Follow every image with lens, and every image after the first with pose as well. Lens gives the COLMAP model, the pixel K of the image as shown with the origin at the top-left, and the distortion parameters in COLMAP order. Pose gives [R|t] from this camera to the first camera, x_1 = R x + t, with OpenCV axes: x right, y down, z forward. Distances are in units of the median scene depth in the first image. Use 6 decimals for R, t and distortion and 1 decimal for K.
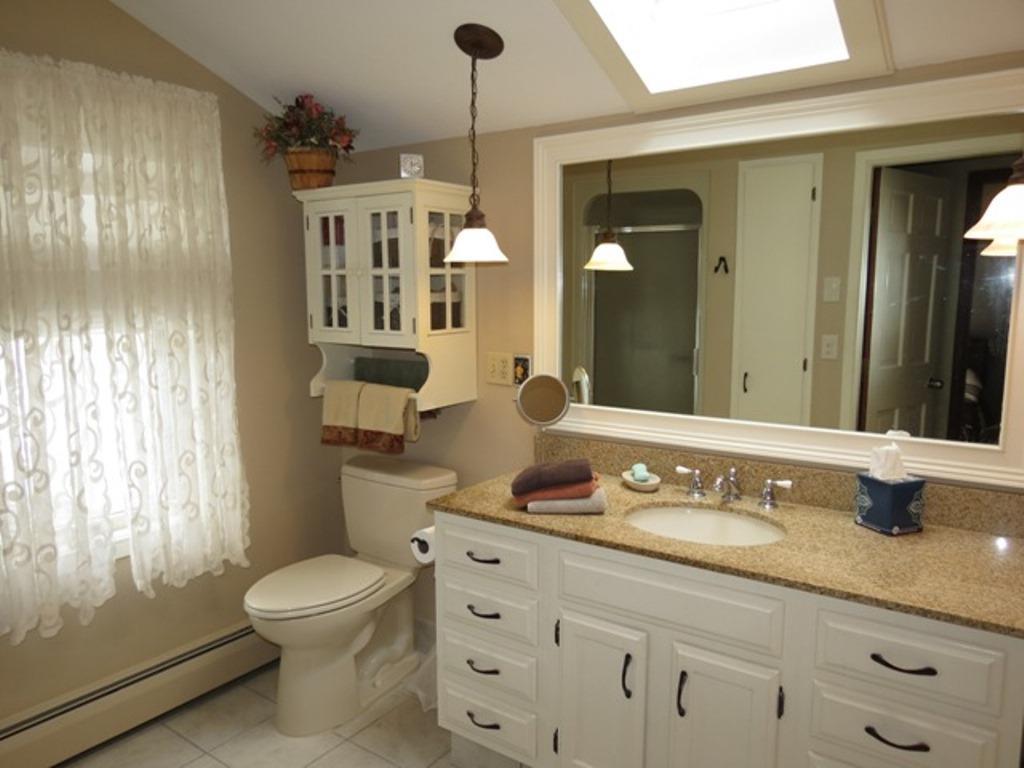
lens RADIAL K [[724.4, 0, 512.0], [0, 724.4, 384.0], [0, 0, 1]] dist [-0.000178, -0.000300]
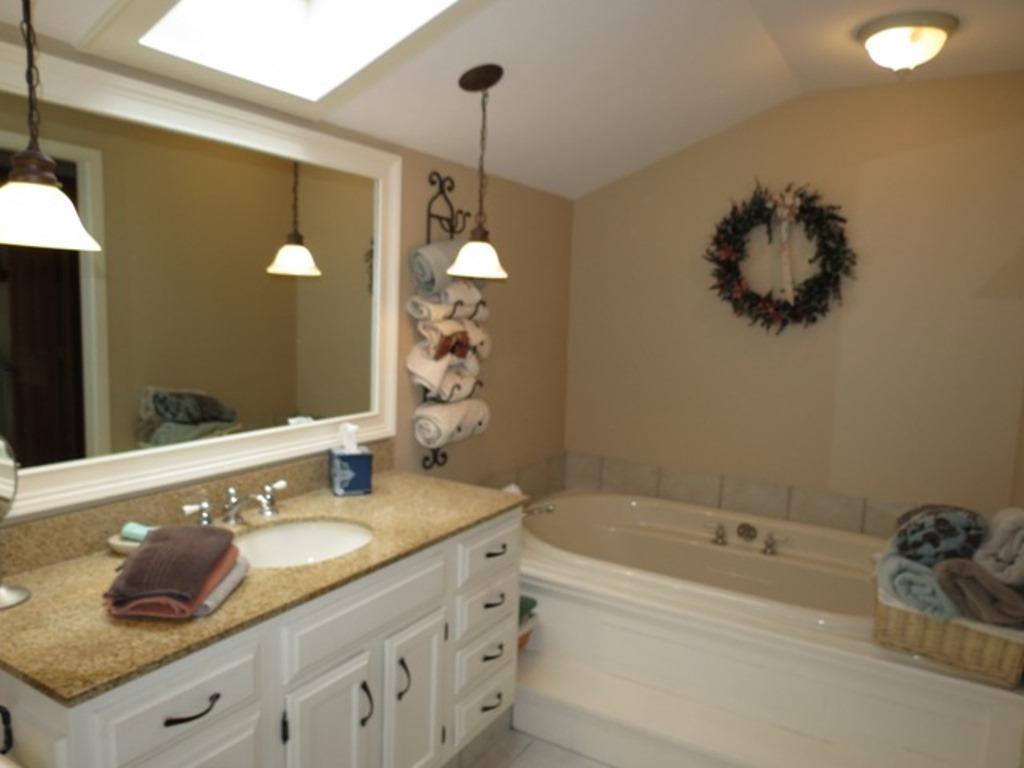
lens RADIAL K [[720.1, 0, 512.0], [0, 720.1, 384.0], [0, 0, 1]] dist [-0.073837, 0.000988]
pose [[-0.070584, -0.112600, 0.991130, -0.663075], [0.090525, 0.988785, 0.118781, -0.100178], [-0.993390, 0.098106, -0.059599, 0.737831]]
